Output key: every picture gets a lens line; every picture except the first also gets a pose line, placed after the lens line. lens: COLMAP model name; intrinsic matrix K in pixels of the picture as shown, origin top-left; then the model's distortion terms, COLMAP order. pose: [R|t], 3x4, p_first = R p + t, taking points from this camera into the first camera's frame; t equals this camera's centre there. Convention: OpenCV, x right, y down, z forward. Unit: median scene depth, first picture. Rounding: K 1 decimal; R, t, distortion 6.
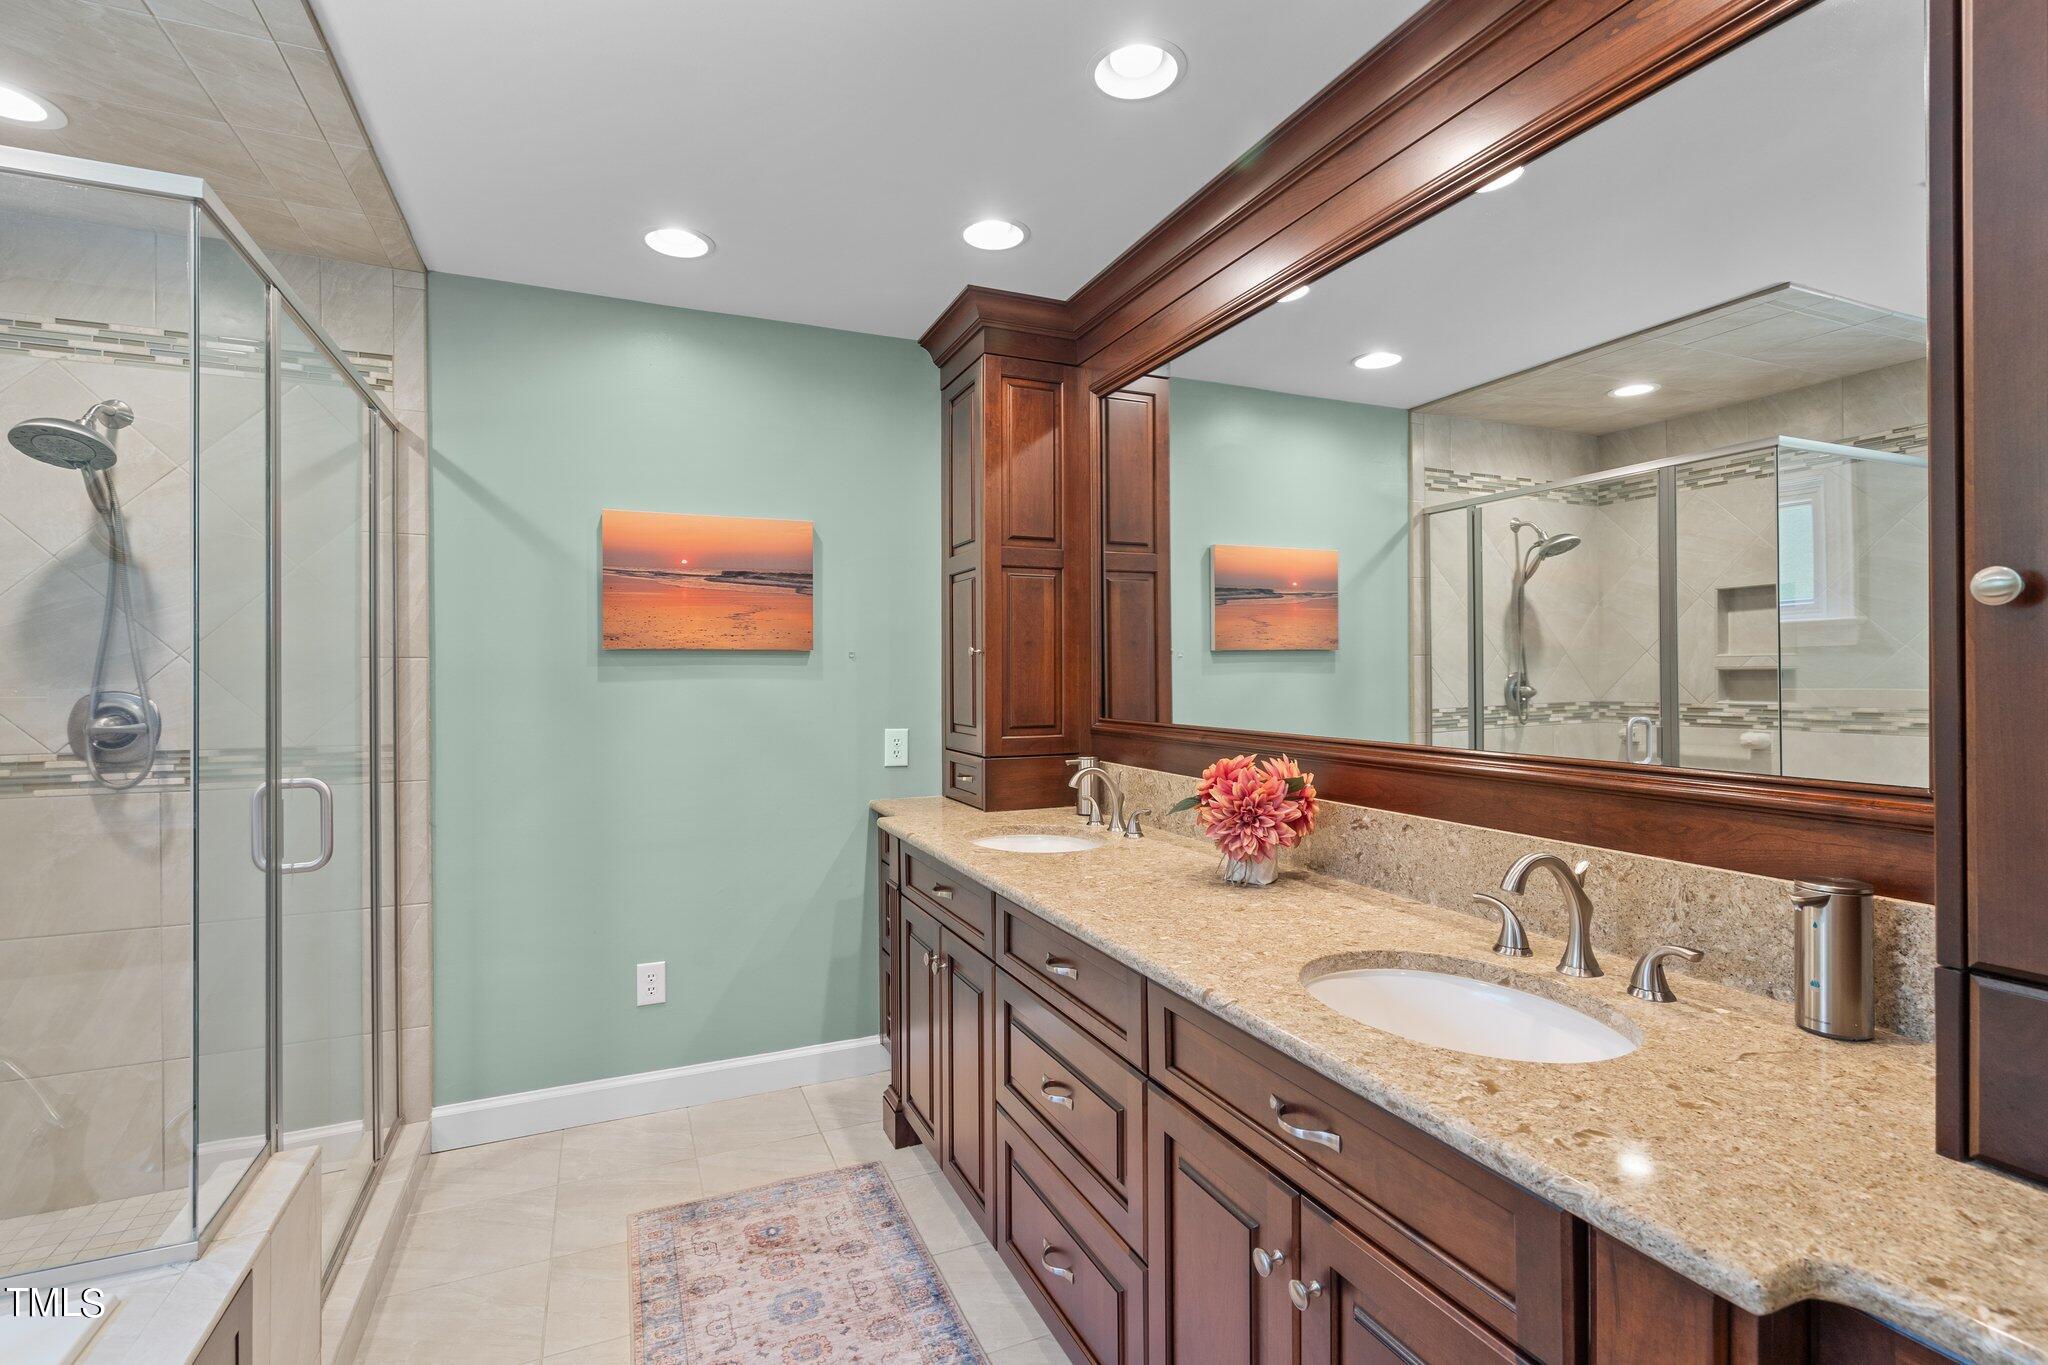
lens RADIAL K [[944.7, 0, 1026.9], [0, 944.7, 676.4], [0, 0, 1]] dist [-0.005154, 0.000680]
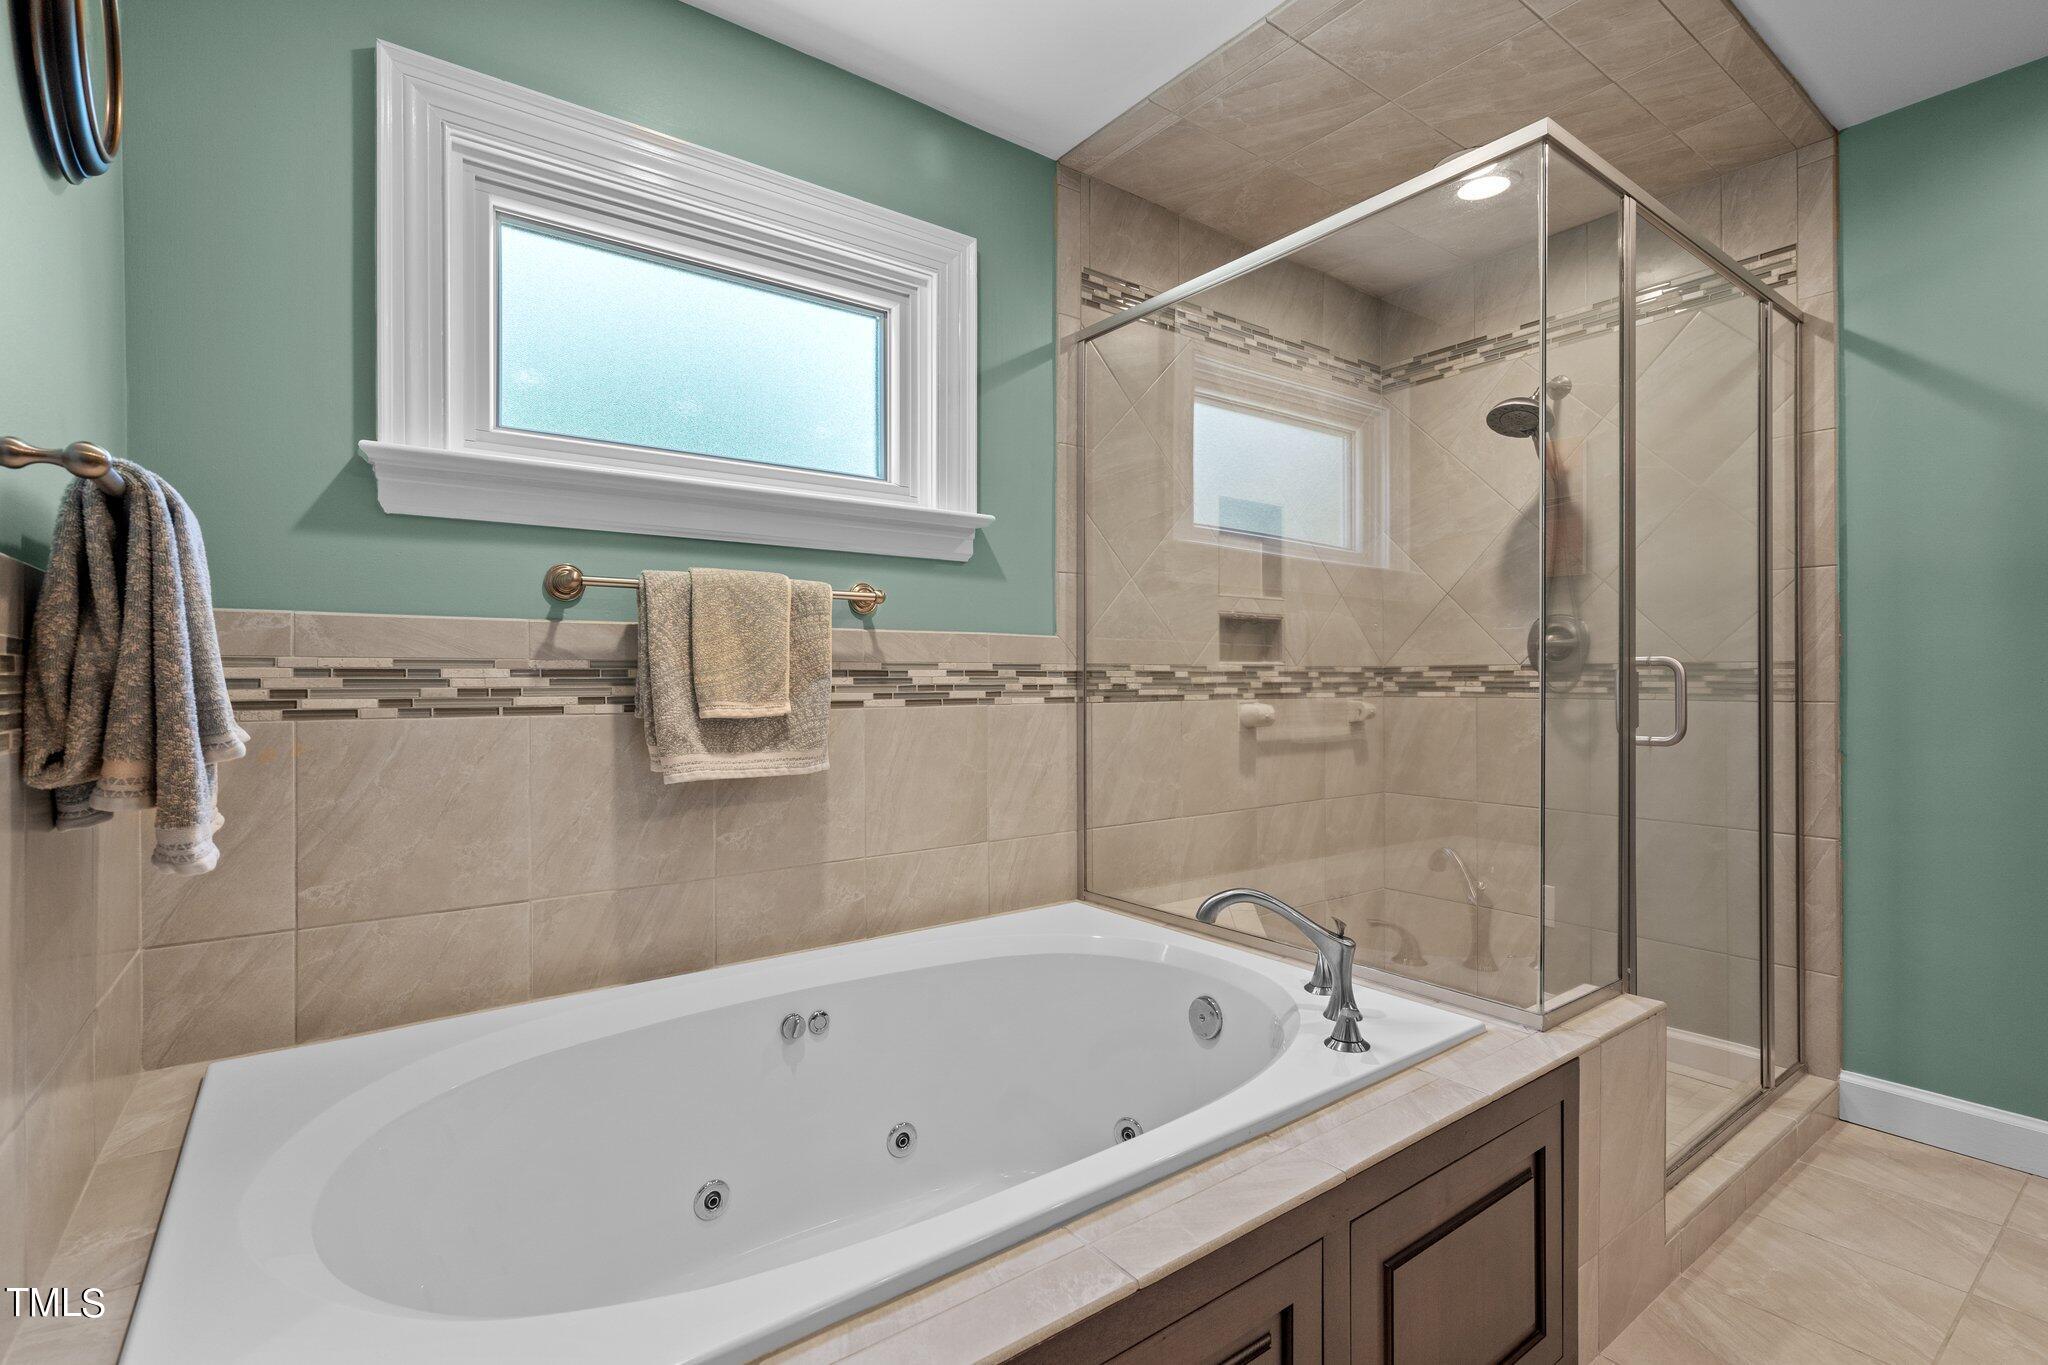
lens RADIAL K [[944.7, 0, 1031.5], [0, 944.7, 679.8], [0, 0, 1]] dist [-0.005154, 0.000680]
pose [[0.229058, 0.010422, -0.973357, 0.065759], [0.002341, 0.999934, 0.011257, 0.080880], [0.973410, -0.004857, 0.229018, 0.049253]]
